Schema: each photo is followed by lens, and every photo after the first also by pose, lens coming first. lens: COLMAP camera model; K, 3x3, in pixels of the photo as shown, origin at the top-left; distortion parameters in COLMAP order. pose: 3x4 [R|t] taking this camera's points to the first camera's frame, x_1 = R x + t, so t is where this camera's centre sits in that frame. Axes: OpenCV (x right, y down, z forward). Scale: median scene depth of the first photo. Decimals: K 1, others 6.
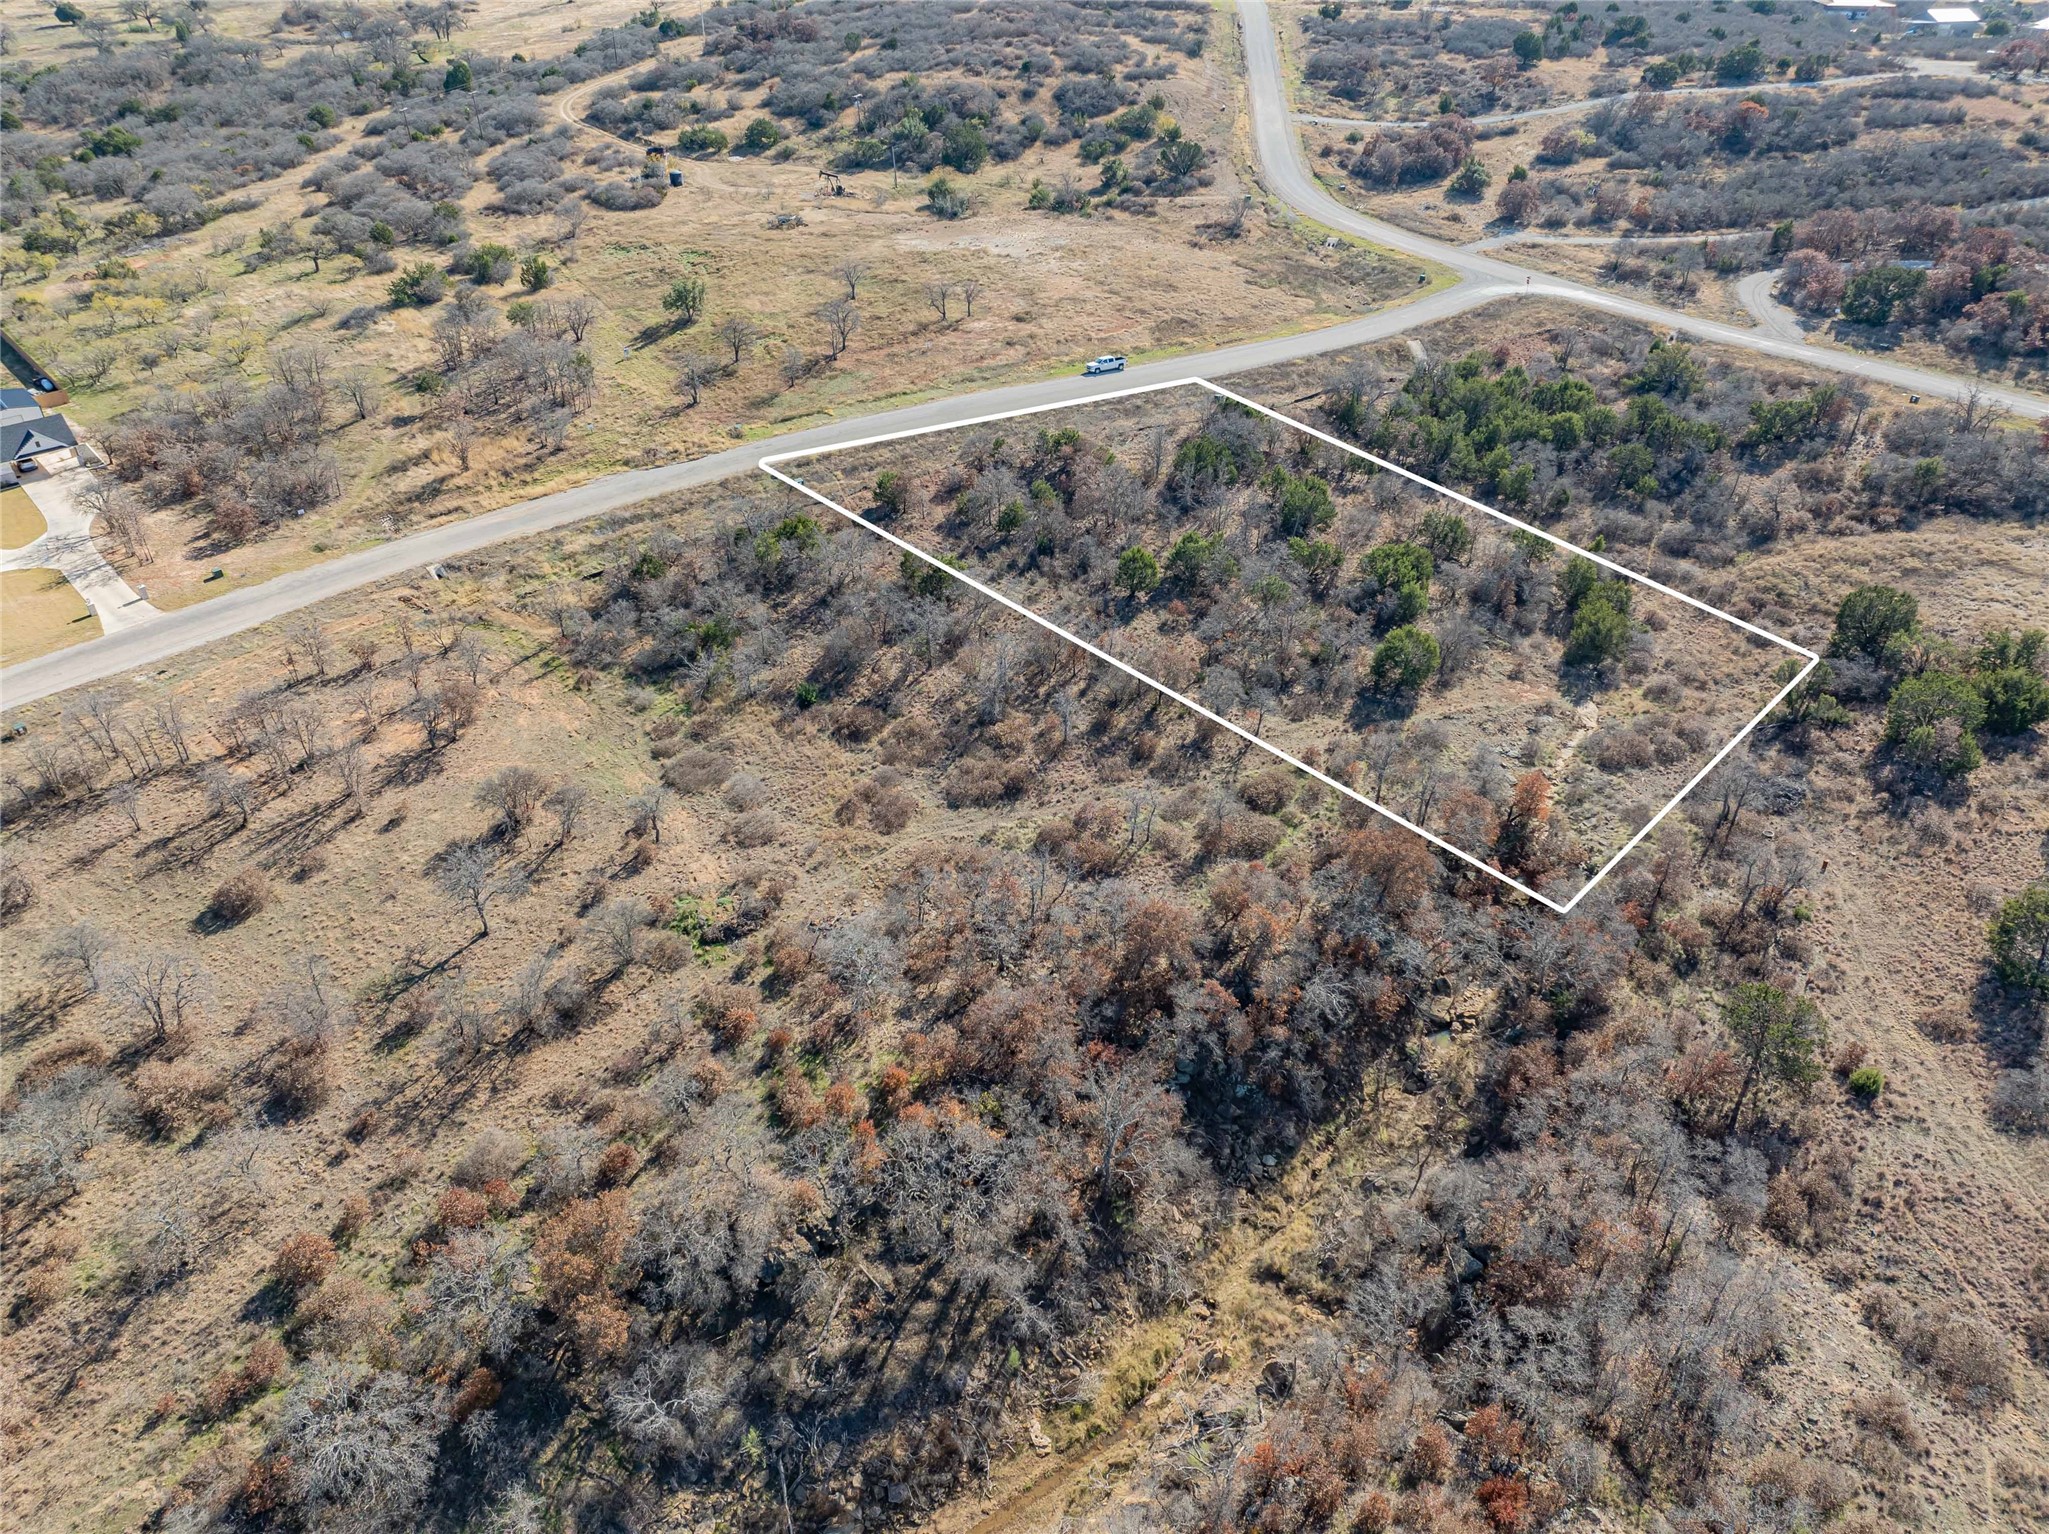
lens RADIAL K [[1443.3, 0, 1031.8], [0, 1443.3, 766.0], [0, 0, 1]] dist [-0.055578, 0.026044]
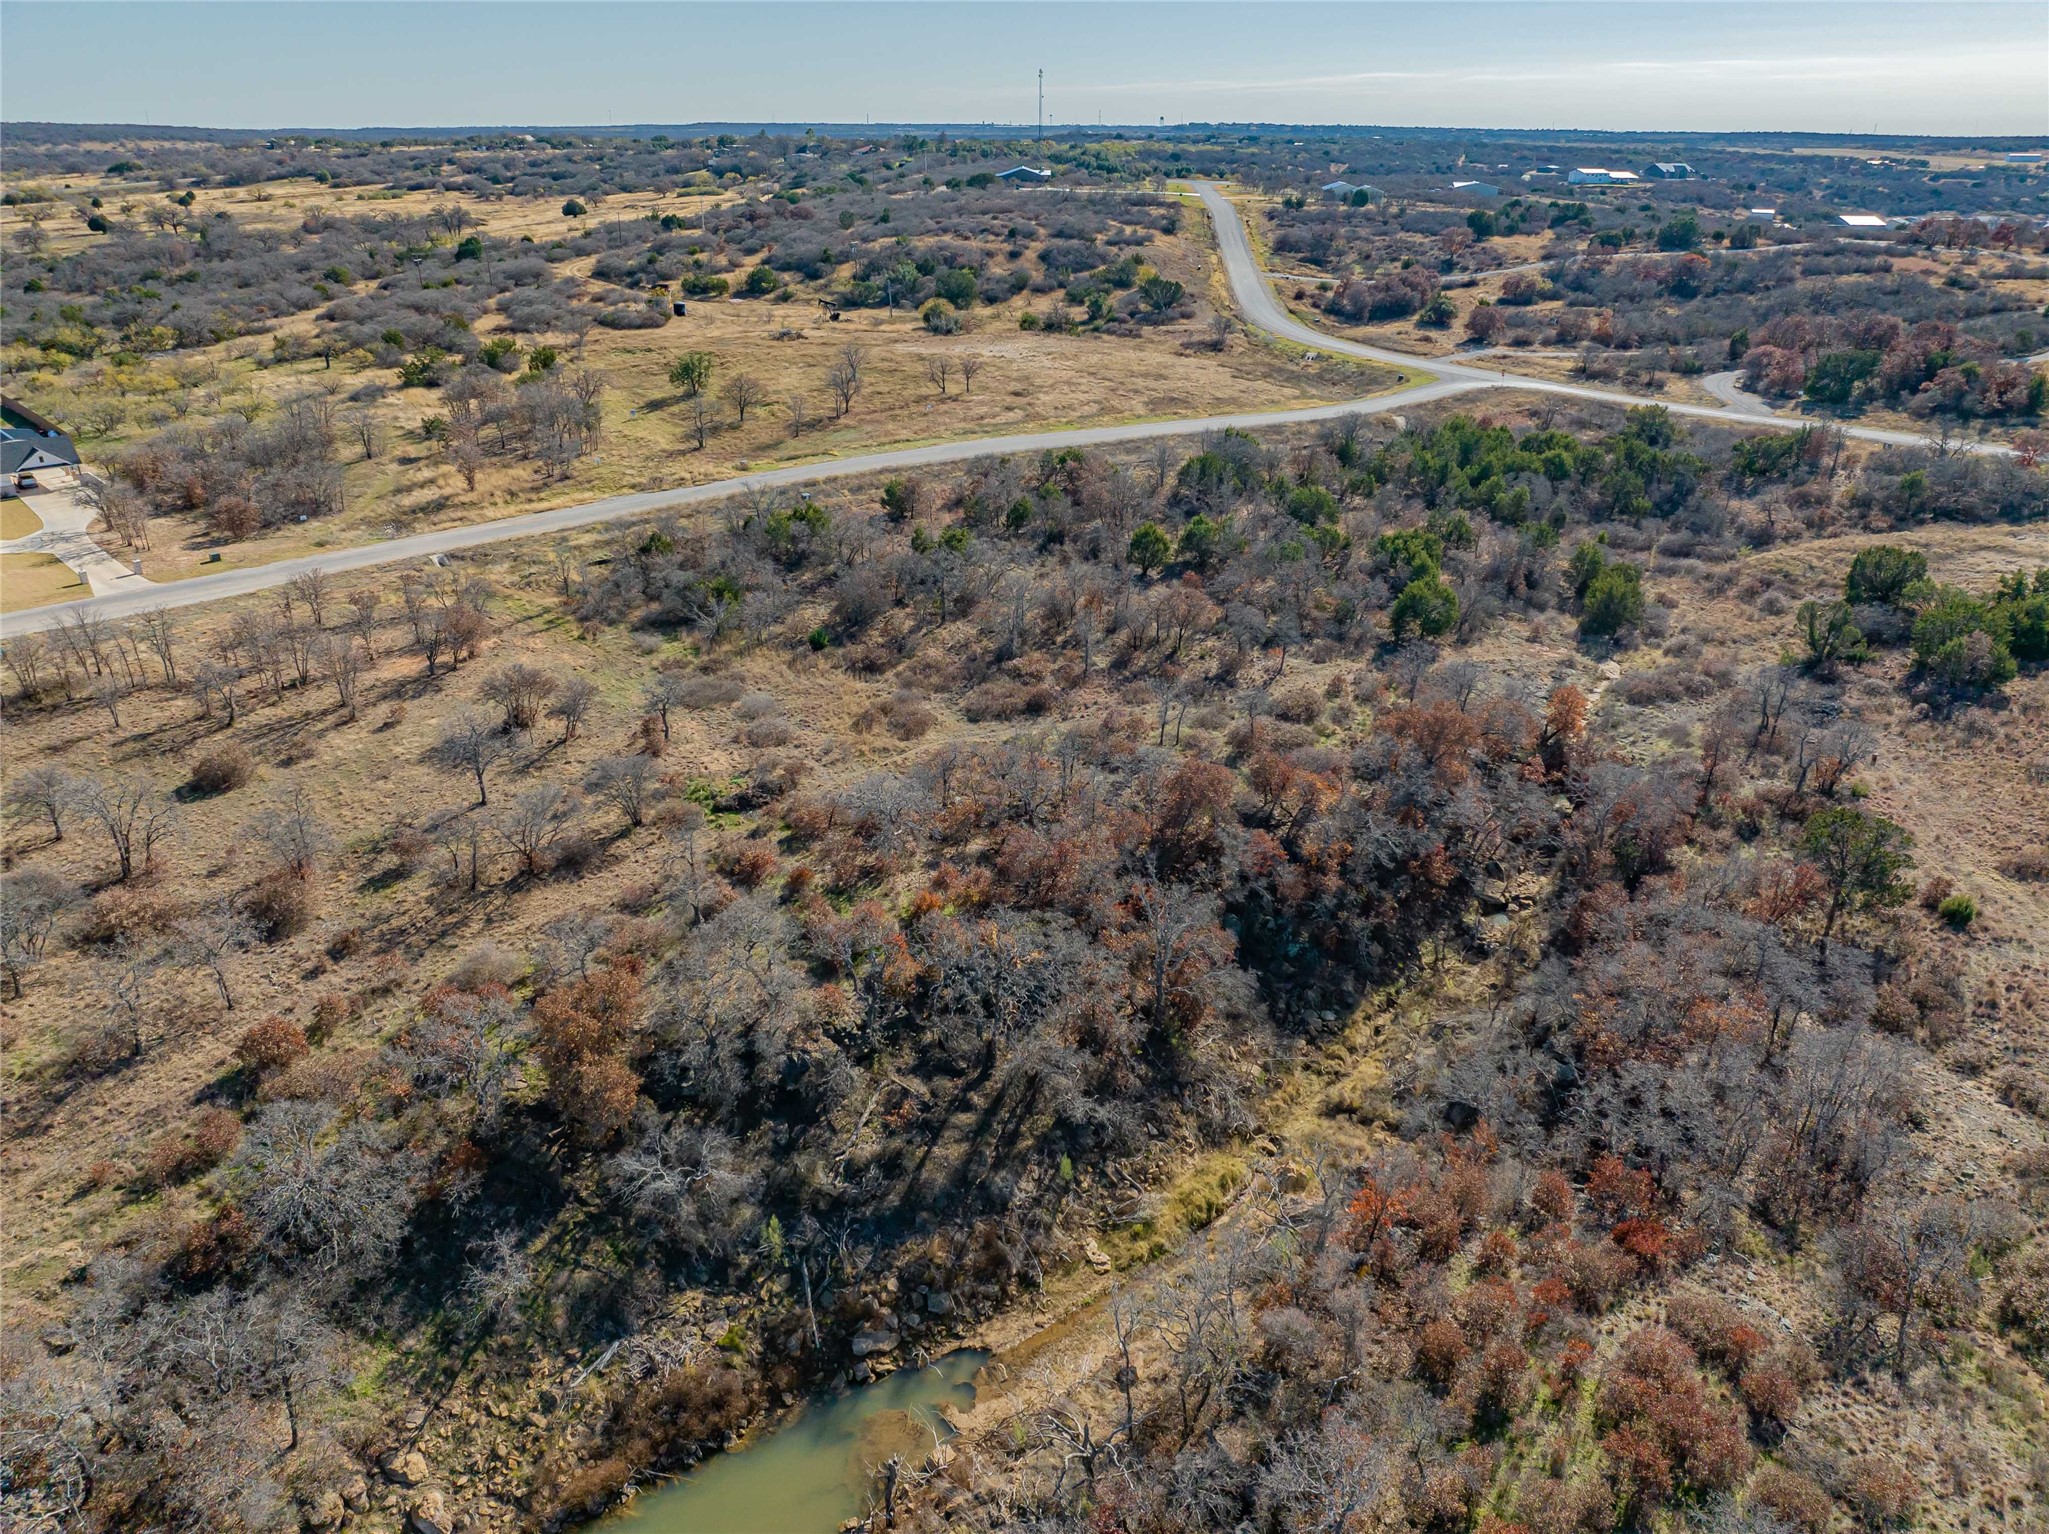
lens RADIAL K [[1443.3, 0, 1032.0], [0, 1443.3, 767.1], [0, 0, 1]] dist [-0.055578, 0.026044]
pose [[0.999749, -0.001880, 0.022339, -0.032796], [0.005717, 0.984906, -0.172994, 0.198907], [-0.021677, 0.173079, 0.984669, 0.048008]]
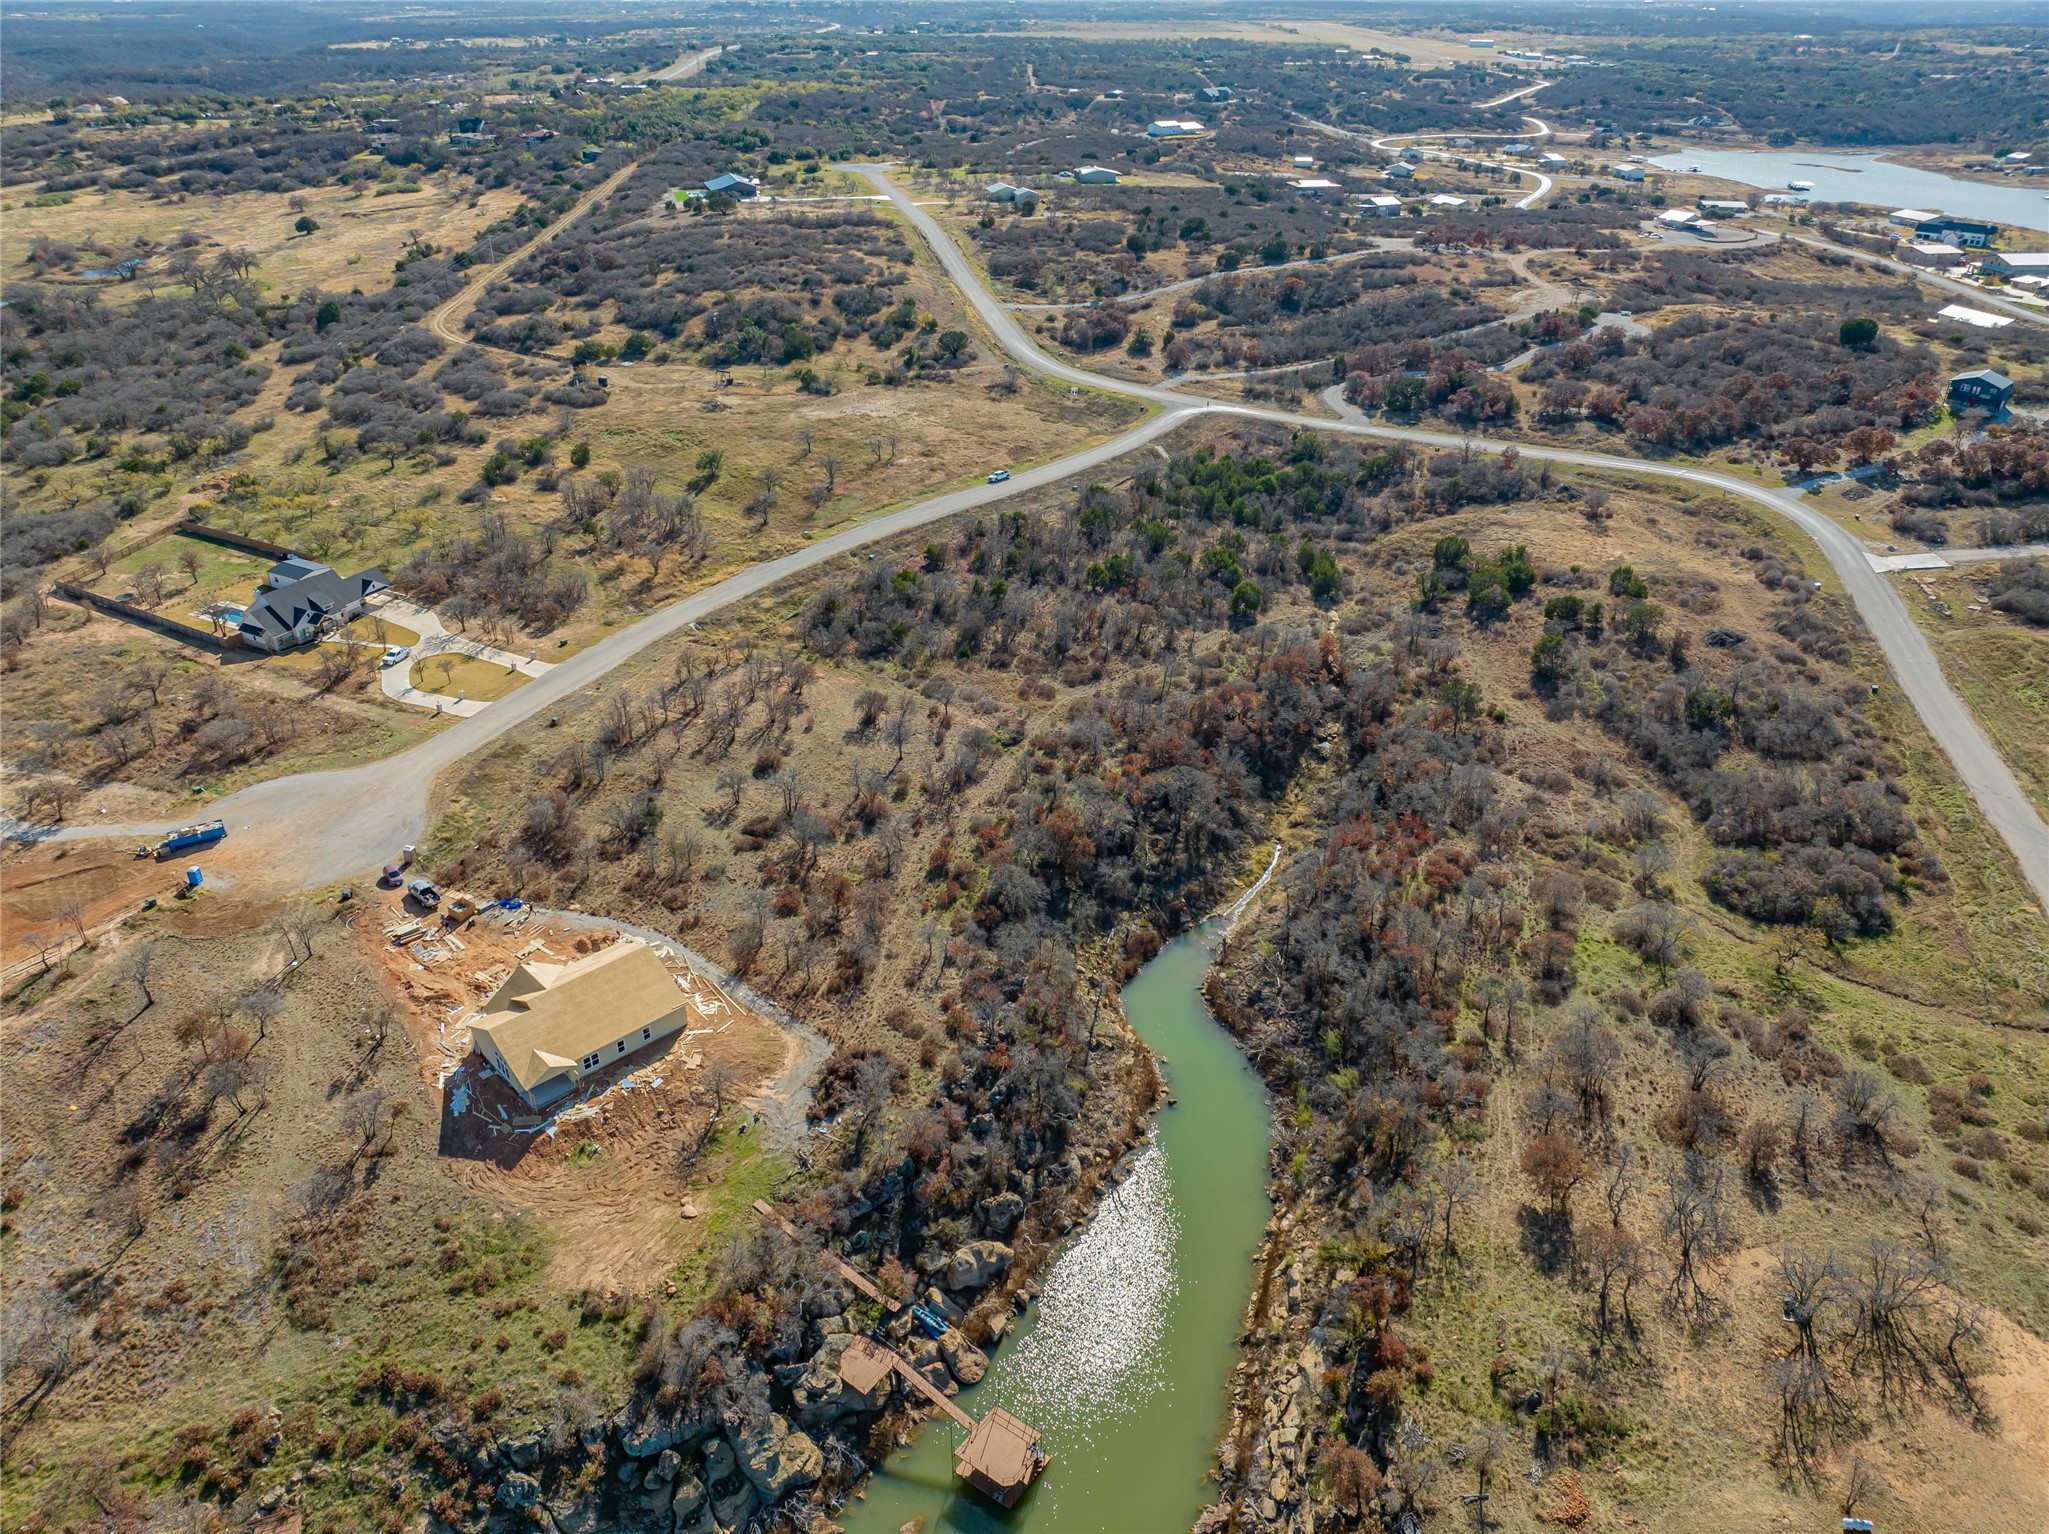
lens RADIAL K [[1443.3, 0, 1023.7], [0, 1443.3, 771.8], [0, 0, 1]] dist [-0.055578, 0.026044]
pose [[0.949315, -0.150636, 0.275881, -0.604273], [0.173742, 0.982889, -0.061178, 0.225295], [-0.261945, 0.106009, 0.959243, -0.781082]]
